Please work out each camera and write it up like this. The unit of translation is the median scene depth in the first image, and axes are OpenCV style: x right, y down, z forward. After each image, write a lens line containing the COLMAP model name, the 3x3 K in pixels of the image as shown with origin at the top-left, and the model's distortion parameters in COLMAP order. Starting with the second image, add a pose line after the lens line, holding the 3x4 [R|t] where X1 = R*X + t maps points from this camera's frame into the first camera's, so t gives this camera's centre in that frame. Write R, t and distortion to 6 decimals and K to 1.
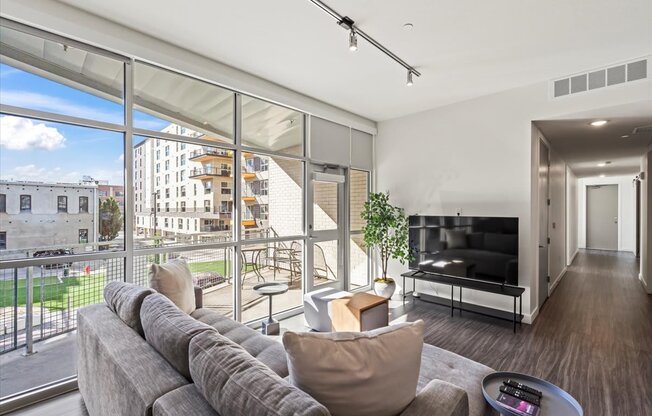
lens RADIAL K [[298.8, 0, 329.7], [0, 298.8, 209.8], [0, 0, 1]] dist [0.028423, 0.001169]
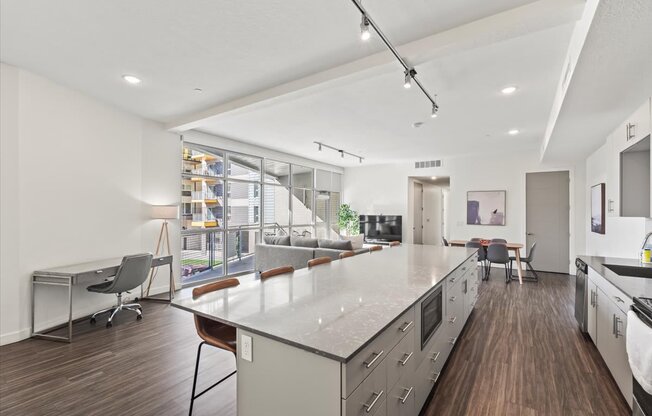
lens RADIAL K [[298.8, 0, 324.9], [0, 298.8, 209.1], [0, 0, 1]] dist [0.028423, 0.001169]
pose [[0.987565, 0.000597, 0.157207, -0.289465], [0.000410, 0.999980, -0.006371, -0.008939], [-0.157208, 0.006356, 0.987545, -0.974194]]
